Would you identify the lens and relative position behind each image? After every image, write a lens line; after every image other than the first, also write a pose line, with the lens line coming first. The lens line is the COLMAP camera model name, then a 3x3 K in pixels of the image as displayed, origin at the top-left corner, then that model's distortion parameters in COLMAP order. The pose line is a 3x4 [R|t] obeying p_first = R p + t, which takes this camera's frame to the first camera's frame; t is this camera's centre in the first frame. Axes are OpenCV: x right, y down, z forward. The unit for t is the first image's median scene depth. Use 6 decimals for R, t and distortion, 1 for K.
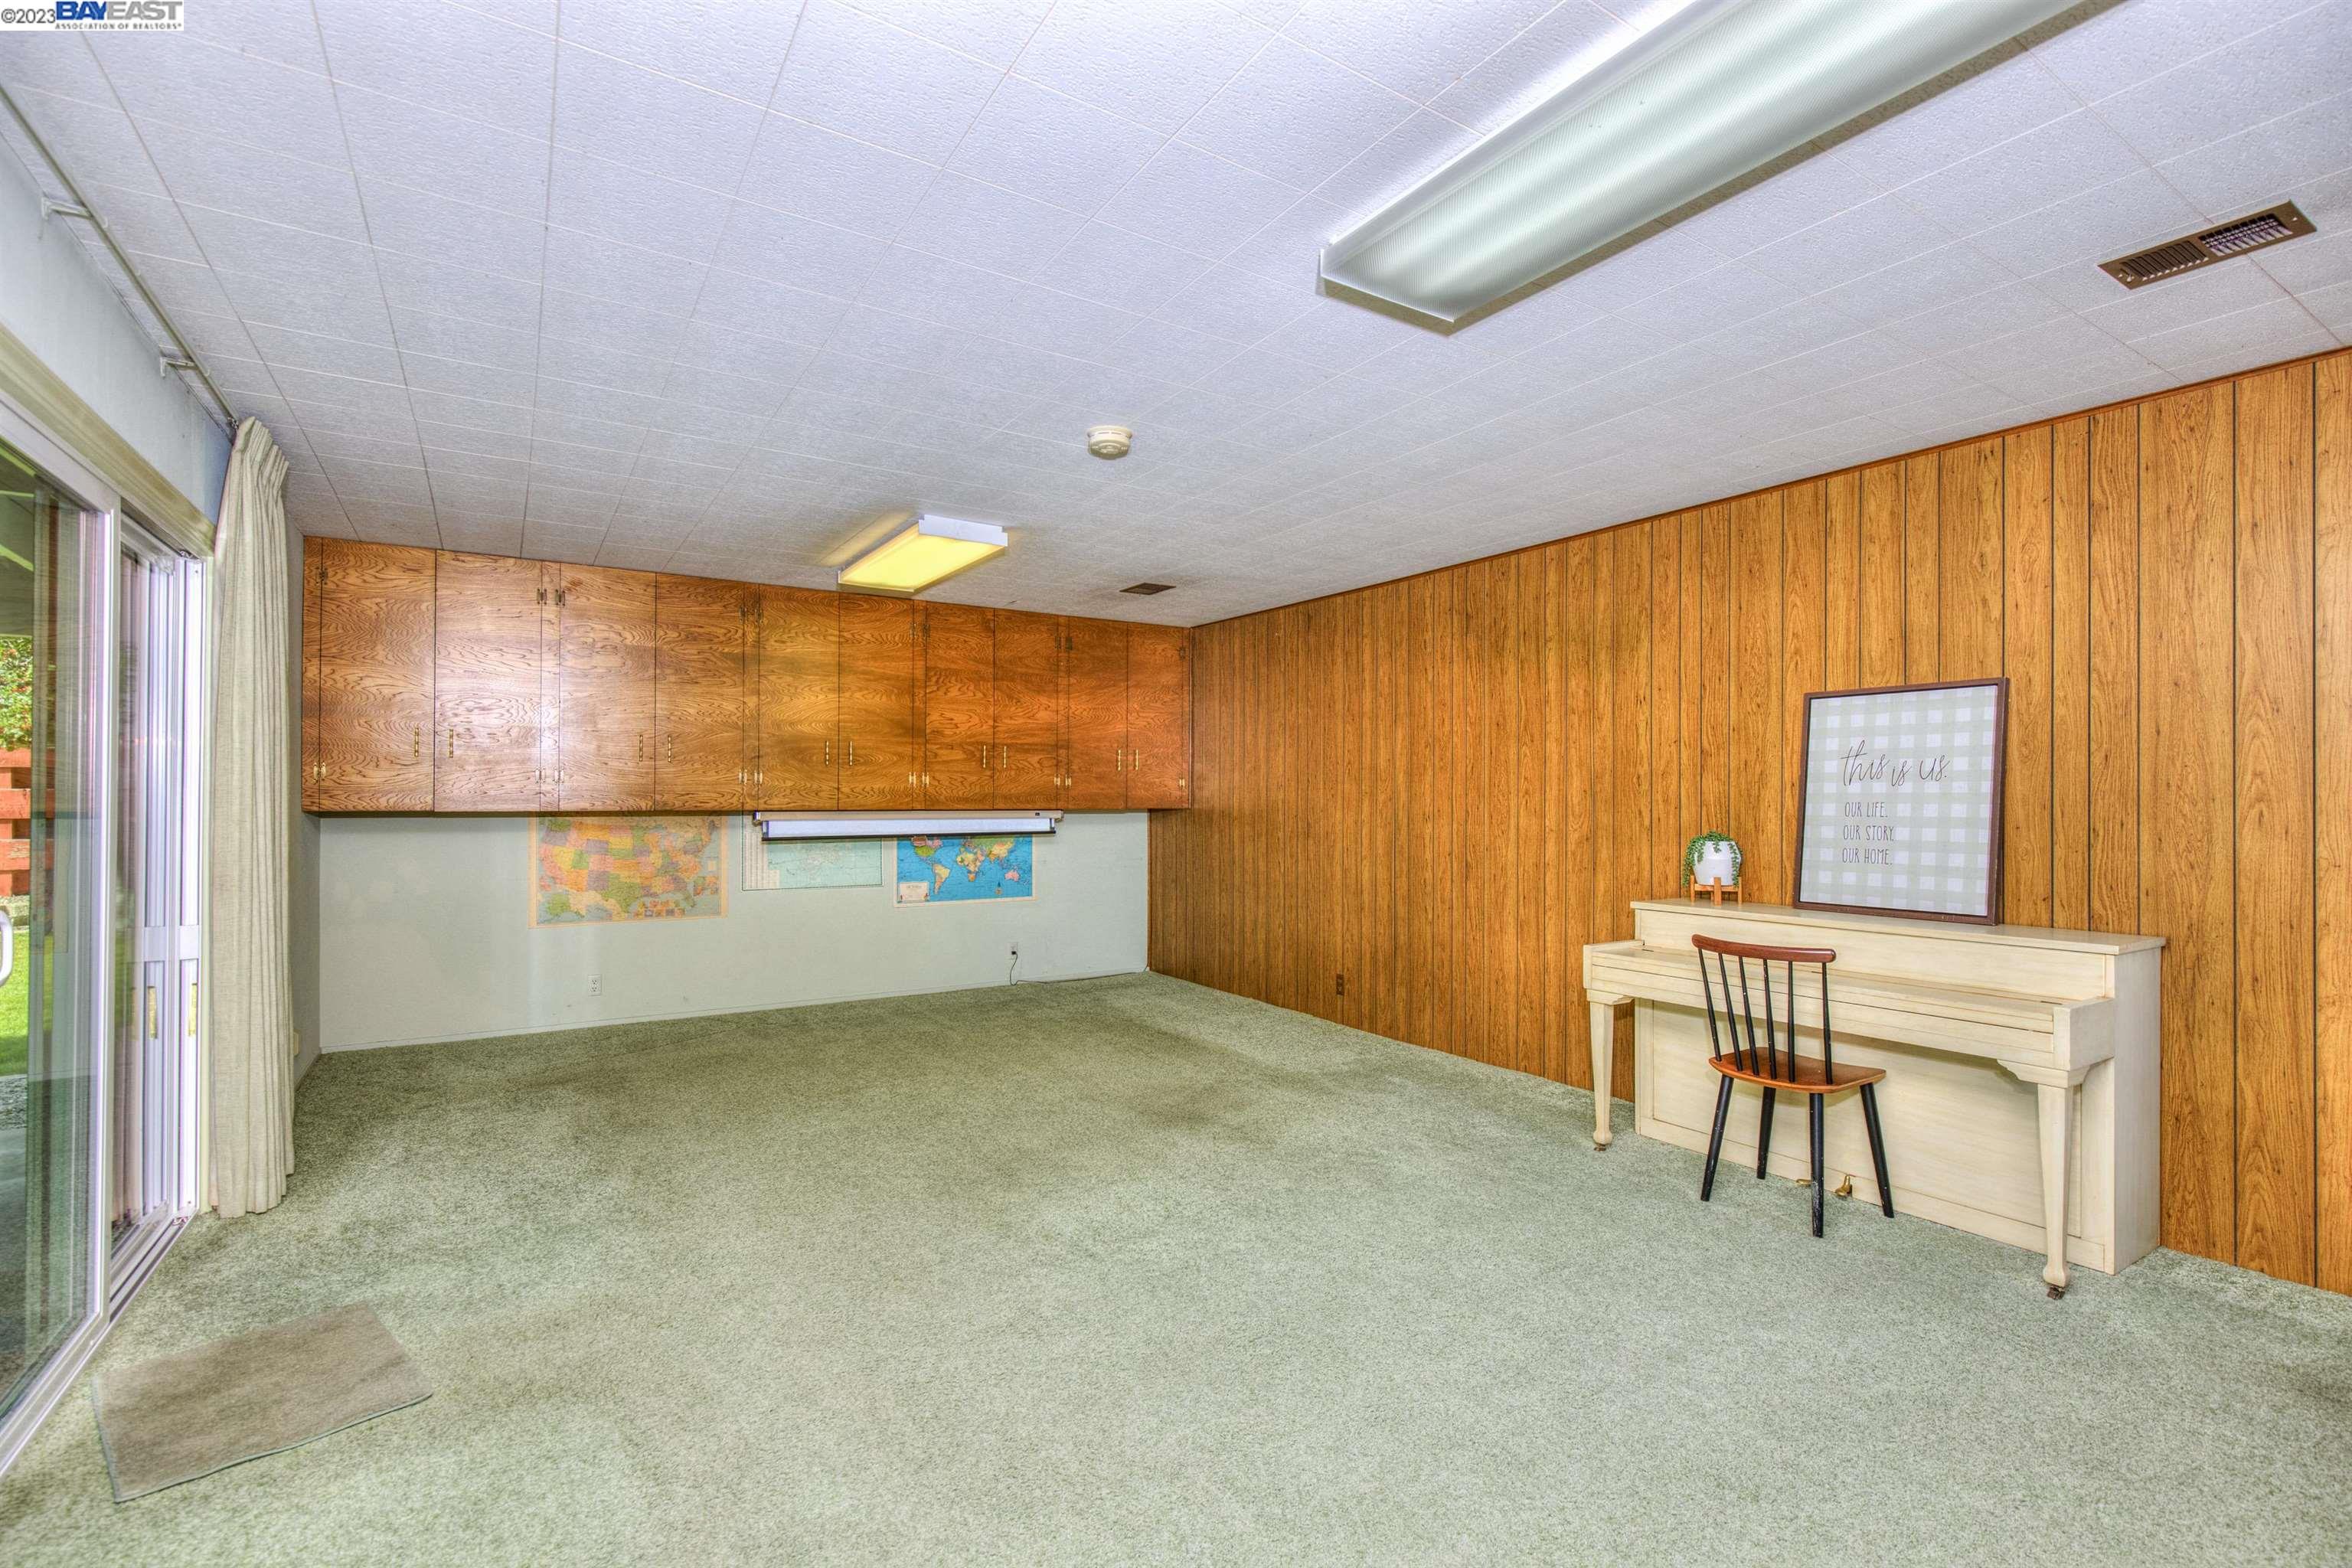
lens RADIAL K [[1070.4, 0, 1223.7], [0, 1070.4, 792.3], [0, 0, 1]] dist [0.001147, -0.001405]
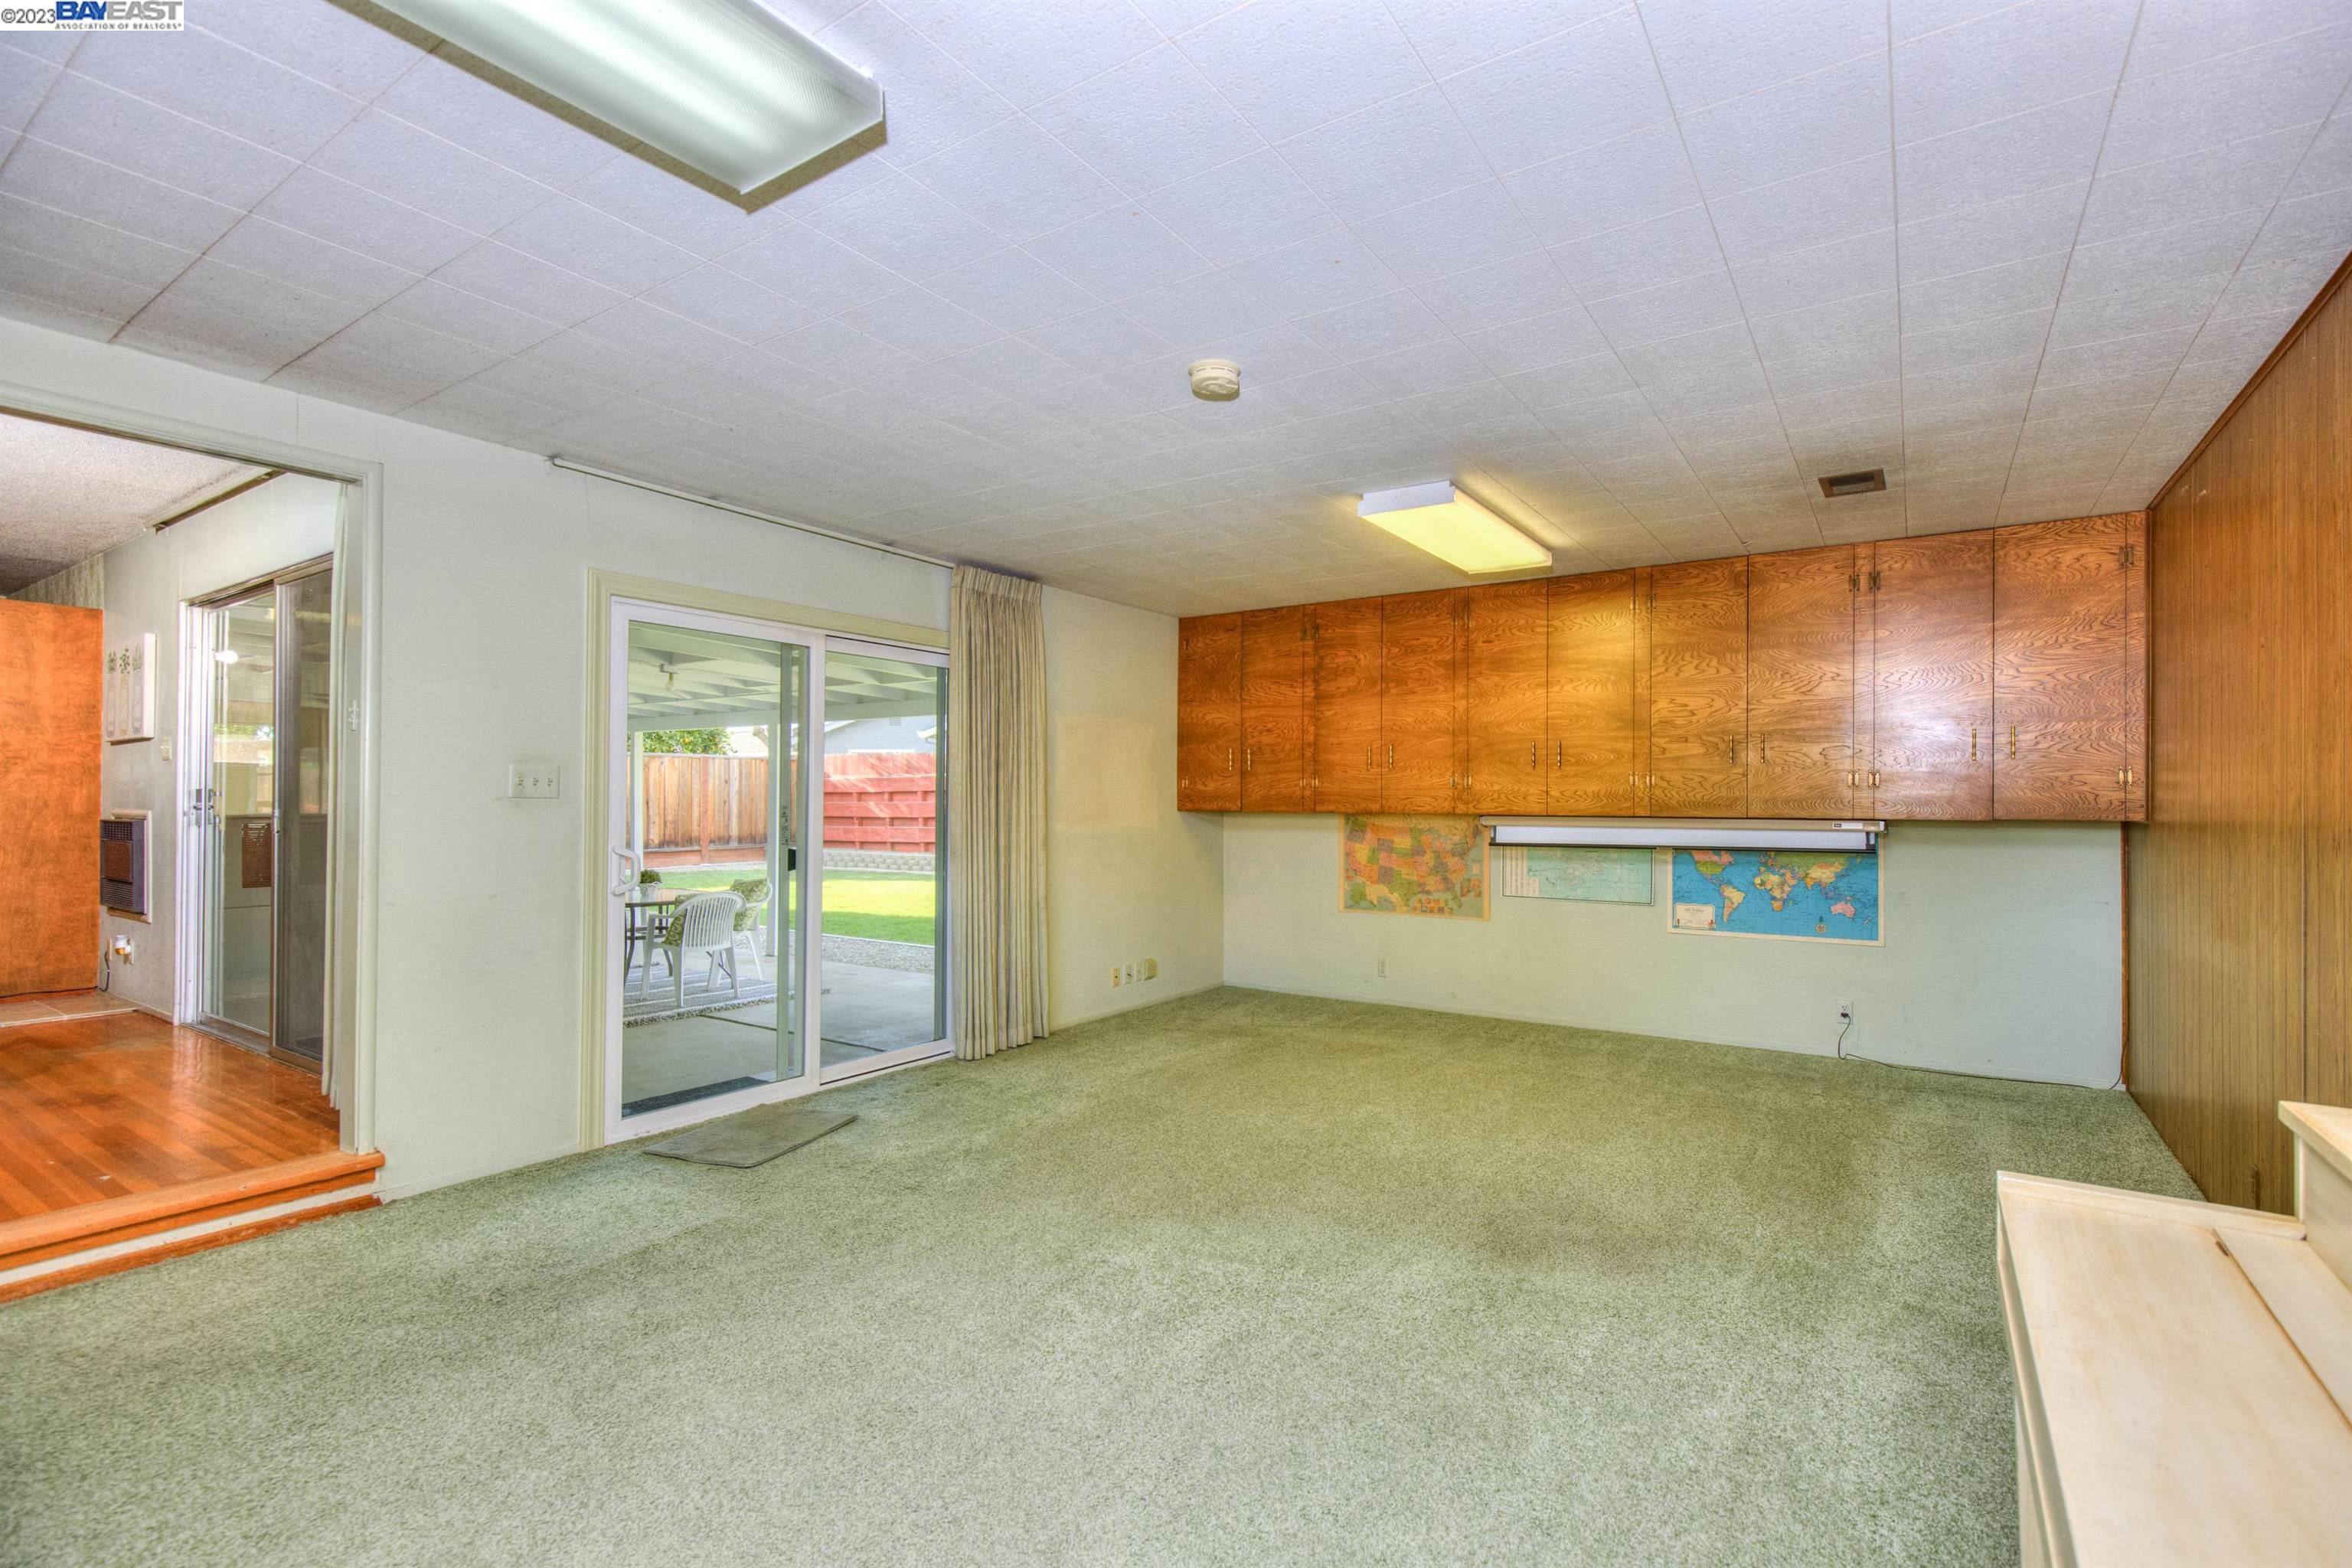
lens RADIAL K [[1070.4, 0, 1168.8], [0, 1070.4, 791.3], [0, 0, 1]] dist [0.001147, -0.001405]
pose [[0.380003, -0.009794, -0.924934, 0.359221], [0.000594, 0.999946, -0.010344, 0.005251], [0.924985, 0.003382, 0.379988, 0.346046]]
